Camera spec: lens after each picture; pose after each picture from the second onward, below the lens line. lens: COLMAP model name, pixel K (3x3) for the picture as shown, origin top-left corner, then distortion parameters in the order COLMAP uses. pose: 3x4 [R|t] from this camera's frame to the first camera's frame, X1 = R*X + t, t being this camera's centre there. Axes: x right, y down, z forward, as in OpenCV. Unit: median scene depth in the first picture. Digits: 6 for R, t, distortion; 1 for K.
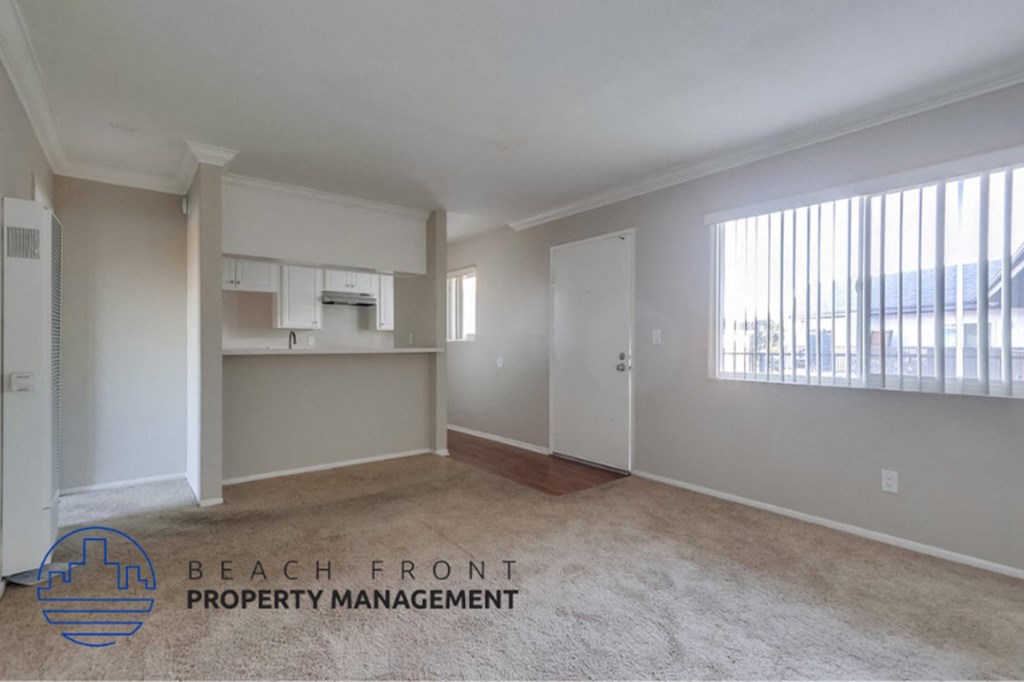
lens RADIAL K [[472.6, 0, 511.4], [0, 472.6, 350.8], [0, 0, 1]] dist [0.001294, 0.000254]
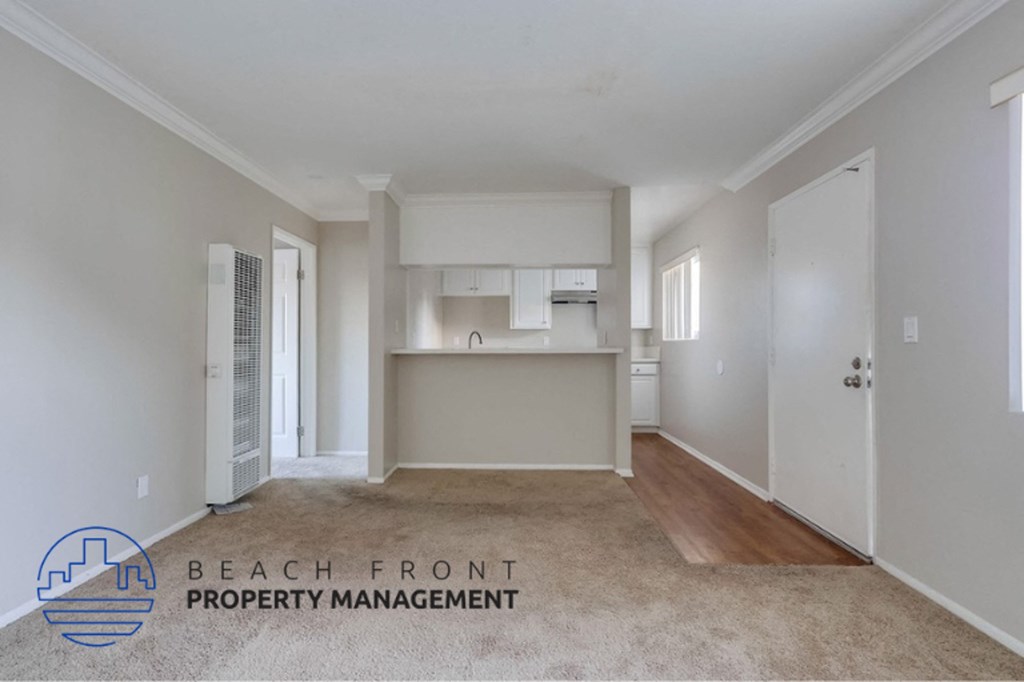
lens RADIAL K [[487.4, 0, 499.4], [0, 487.4, 342.3], [0, 0, 1]] dist [-0.001528, 0.000163]
pose [[0.756156, -0.003757, -0.654381, 0.296685], [-0.007009, 0.999880, -0.013839, -0.003476], [0.654354, 0.015051, 0.756038, 0.226197]]
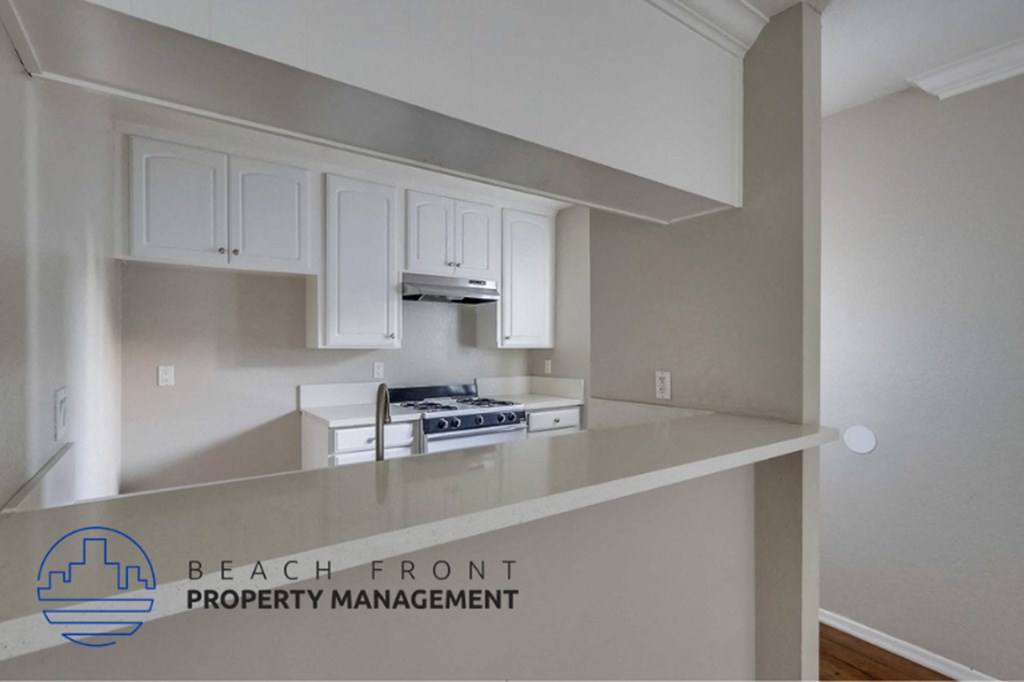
lens RADIAL K [[491.8, 0, 512.5], [0, 491.8, 360.3], [0, 0, 1]] dist [-0.000004, -0.000060]
pose [[0.997772, 0.004582, -0.066565, -0.378935], [-0.003486, 0.999857, 0.016567, -0.065695], [0.066631, -0.016298, 0.997645, 0.739439]]
